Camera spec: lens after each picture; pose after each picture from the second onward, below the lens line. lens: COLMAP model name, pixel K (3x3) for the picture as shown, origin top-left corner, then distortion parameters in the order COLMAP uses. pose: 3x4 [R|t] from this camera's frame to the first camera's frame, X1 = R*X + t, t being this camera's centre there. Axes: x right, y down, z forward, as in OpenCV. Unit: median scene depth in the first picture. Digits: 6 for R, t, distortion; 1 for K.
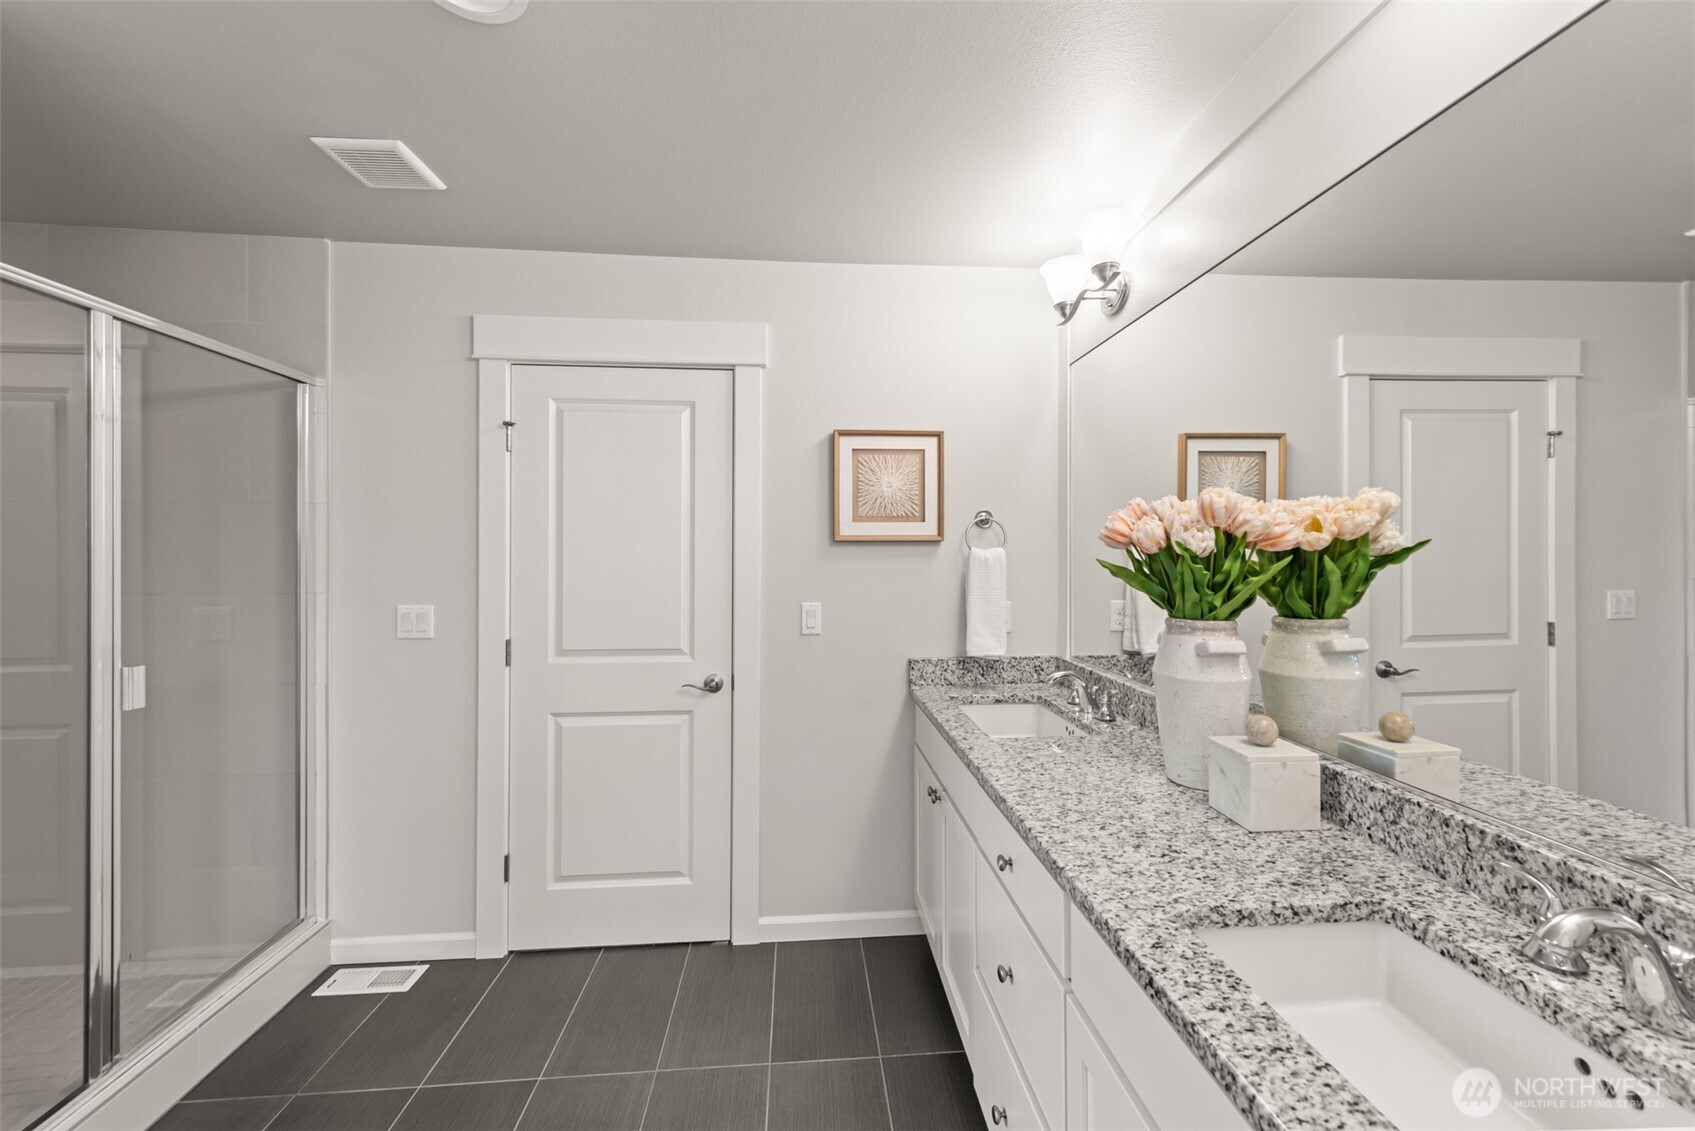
lens RADIAL K [[664.2, 0, 836.9], [0, 664.2, 556.8], [0, 0, 1]] dist [0.000074, -0.000488]
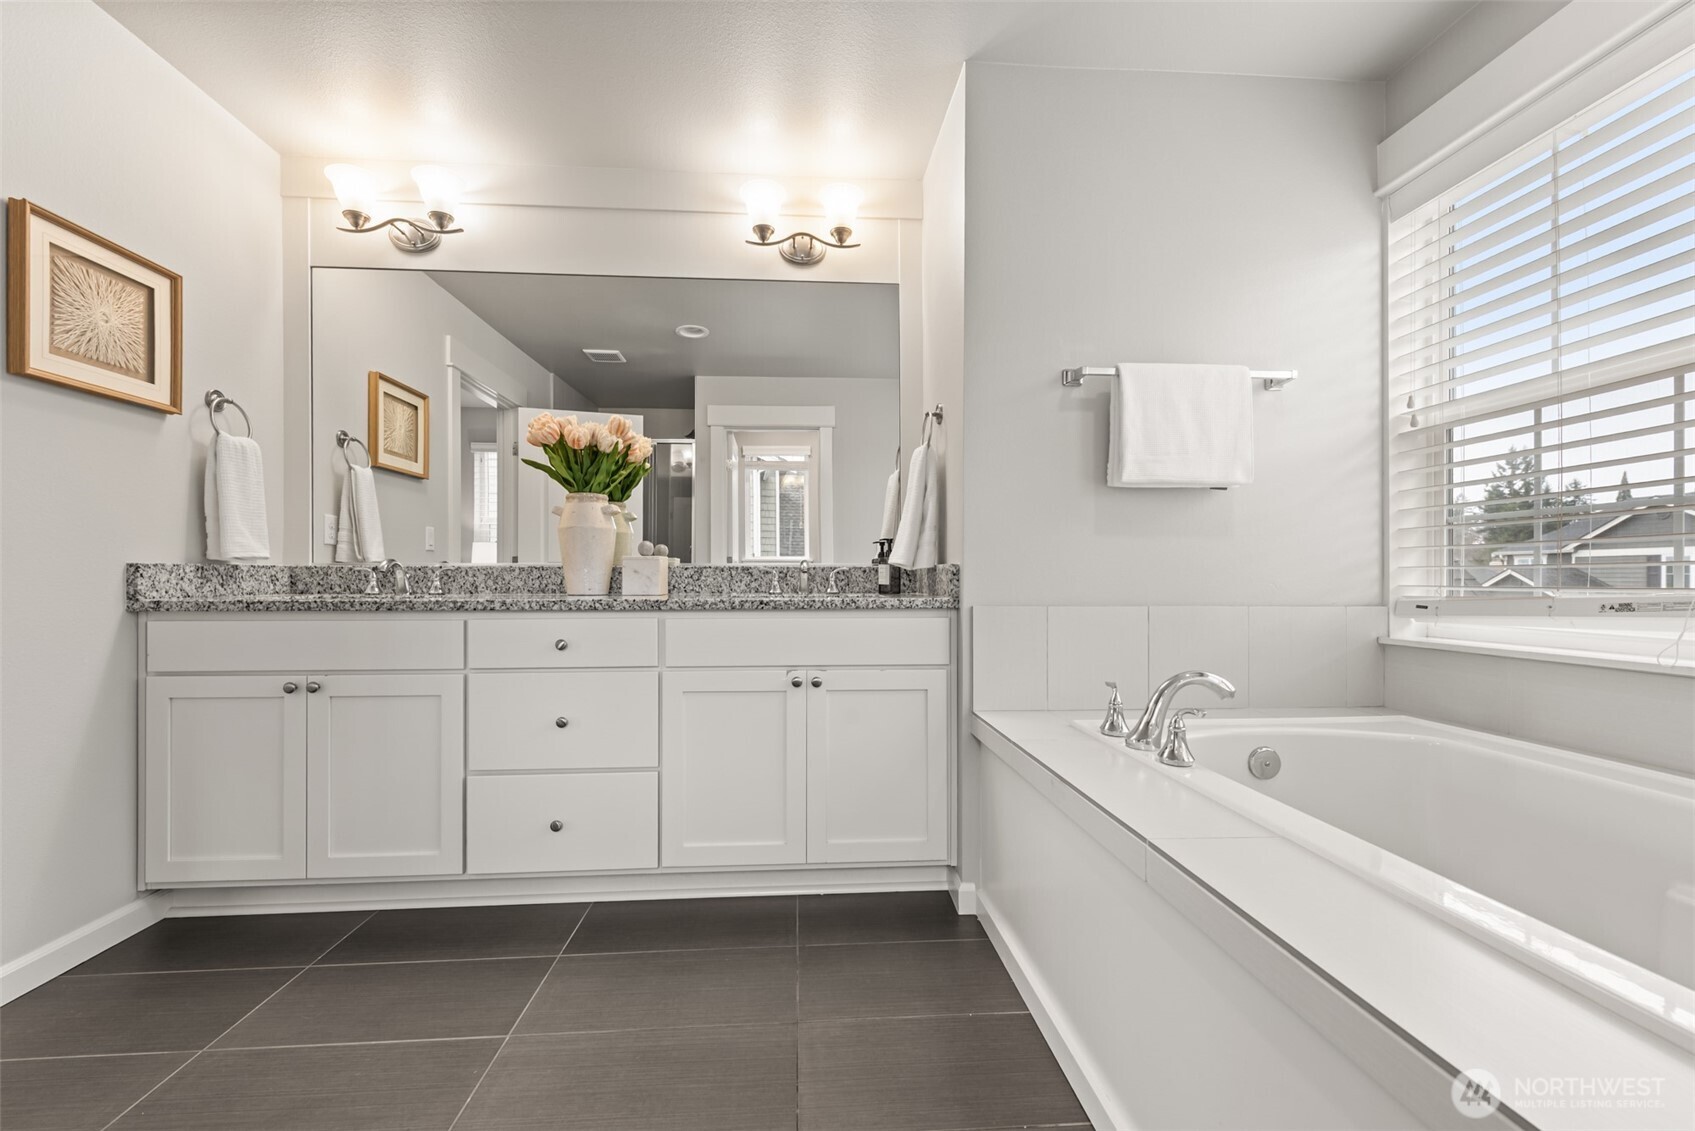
lens RADIAL K [[664.2, 0, 841.1], [0, 664.2, 574.8], [0, 0, 1]] dist [0.000074, -0.000488]
pose [[0.023767, 0.004235, 0.999709, -0.609786], [-0.003426, 0.999986, -0.004155, 0.166985], [-0.999712, -0.003326, 0.023781, 0.194151]]
